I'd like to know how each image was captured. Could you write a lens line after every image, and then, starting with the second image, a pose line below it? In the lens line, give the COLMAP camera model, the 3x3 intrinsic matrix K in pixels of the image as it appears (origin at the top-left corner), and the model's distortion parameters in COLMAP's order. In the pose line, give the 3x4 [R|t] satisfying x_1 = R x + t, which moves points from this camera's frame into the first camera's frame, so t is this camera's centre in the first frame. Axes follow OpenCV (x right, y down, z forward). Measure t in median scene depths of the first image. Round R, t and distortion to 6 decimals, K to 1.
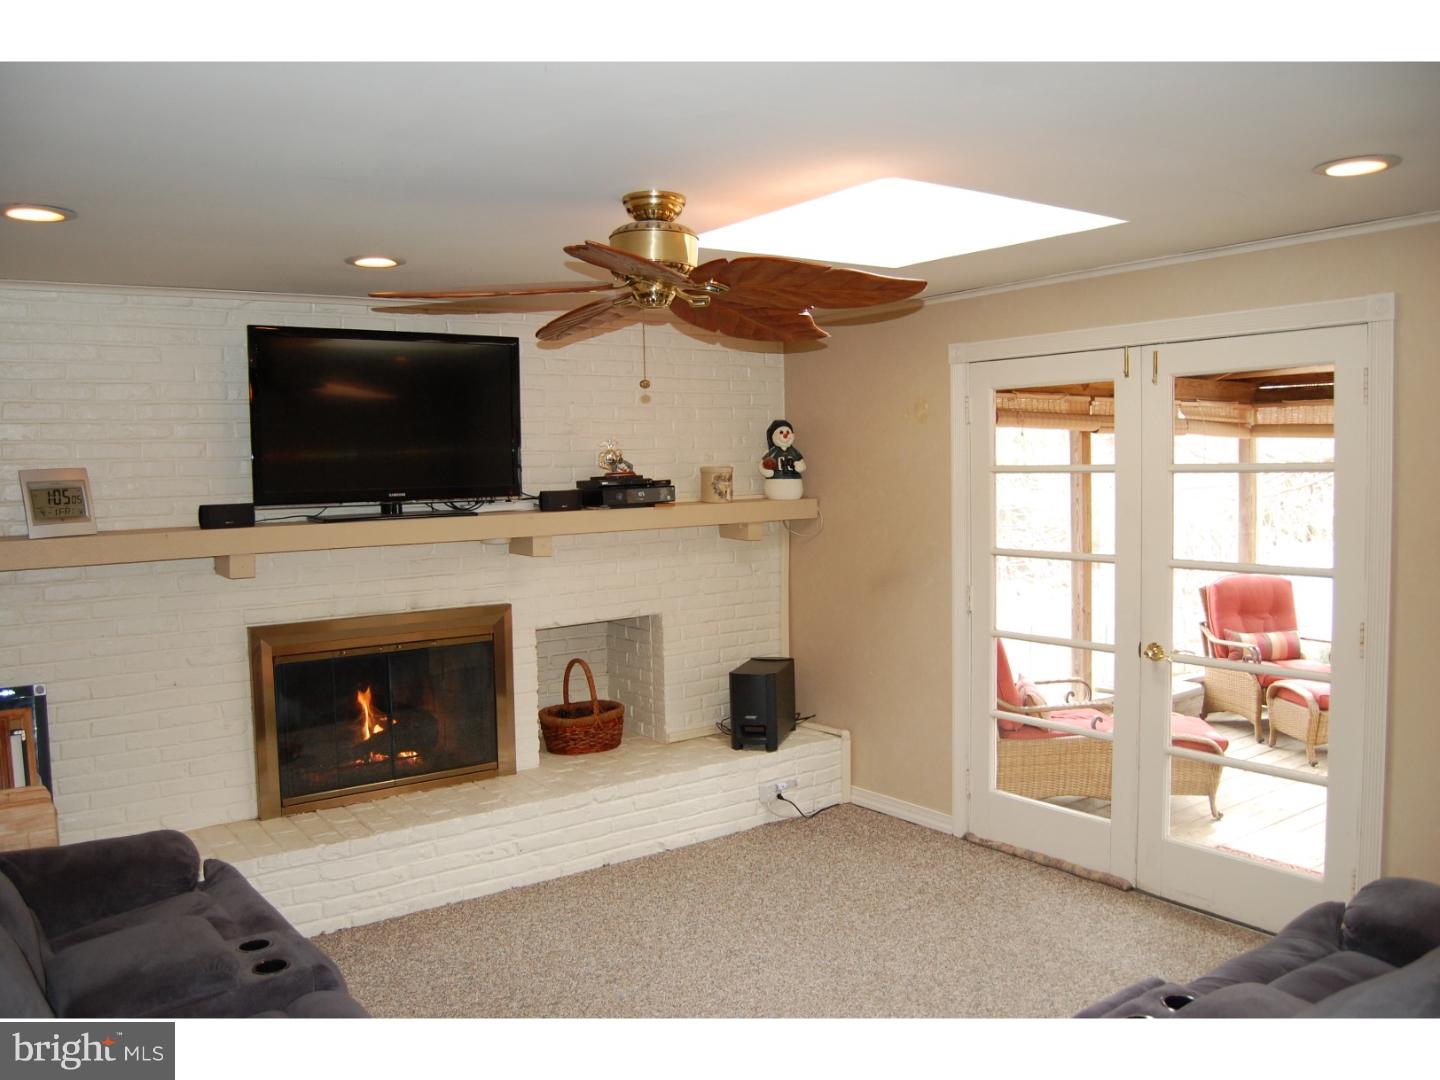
lens RADIAL K [[1161.8, 0, 716.8], [0, 1161.8, 546.2], [0, 0, 1]] dist [-0.099313, 0.056192]
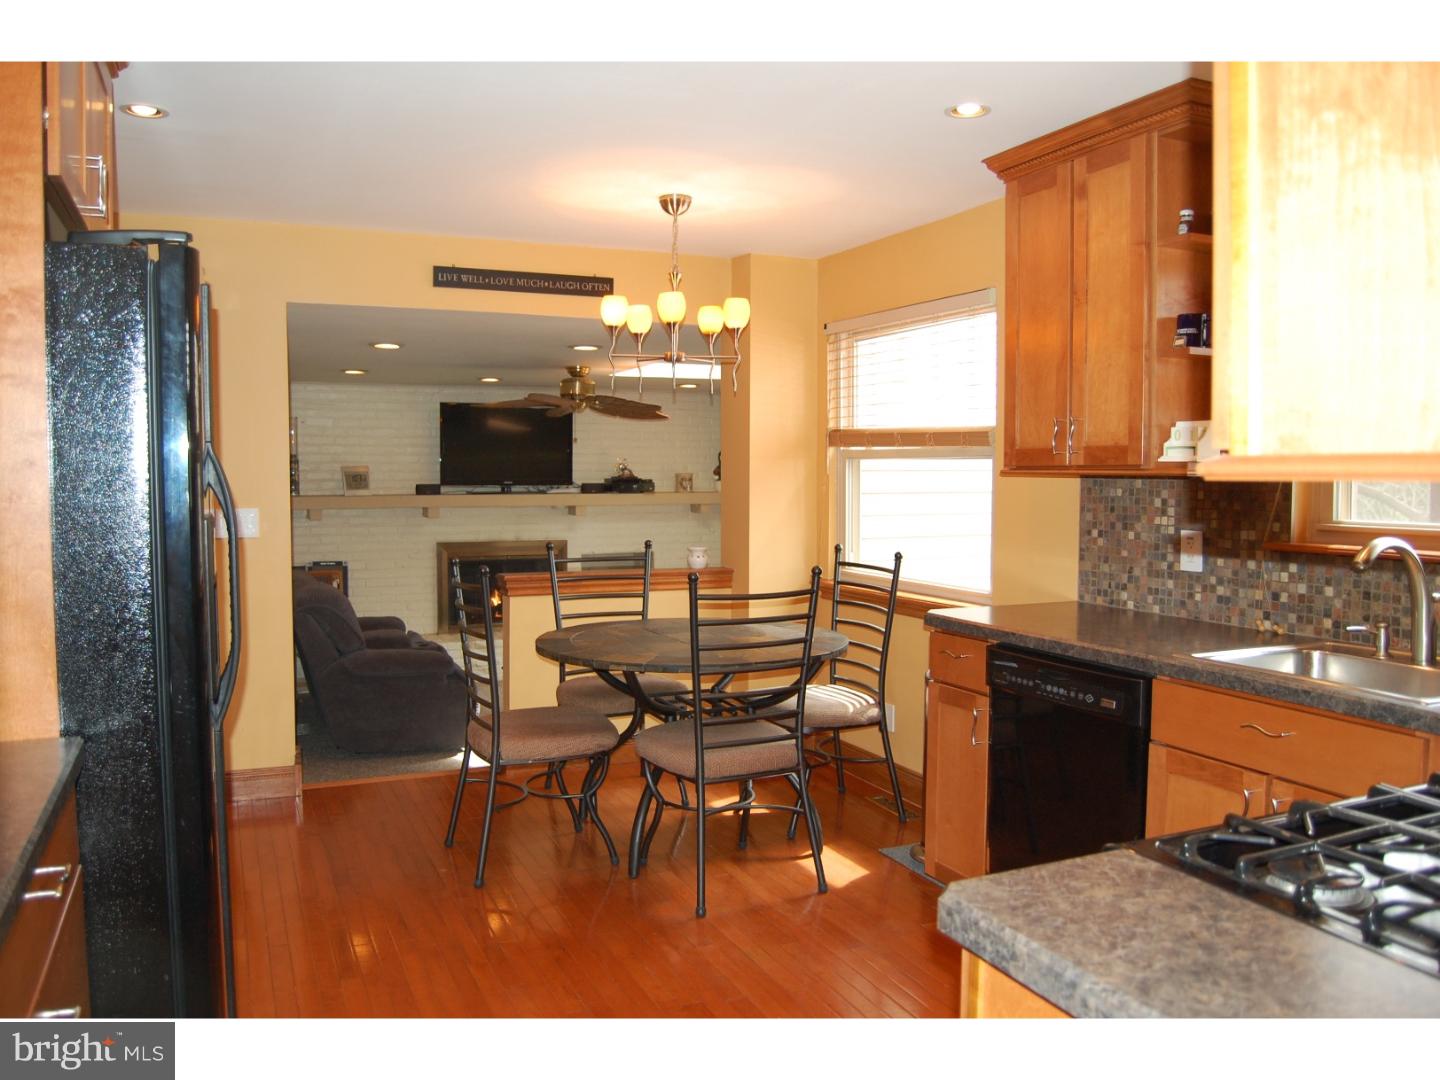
lens RADIAL K [[1161.8, 0, 717.6], [0, 1161.8, 534.4], [0, 0, 1]] dist [-0.099313, 0.056192]
pose [[0.979562, 0.035004, -0.198075, 0.533600], [-0.038082, 0.999206, -0.011748, 0.061869], [0.197506, 0.019051, 0.980117, -1.014624]]
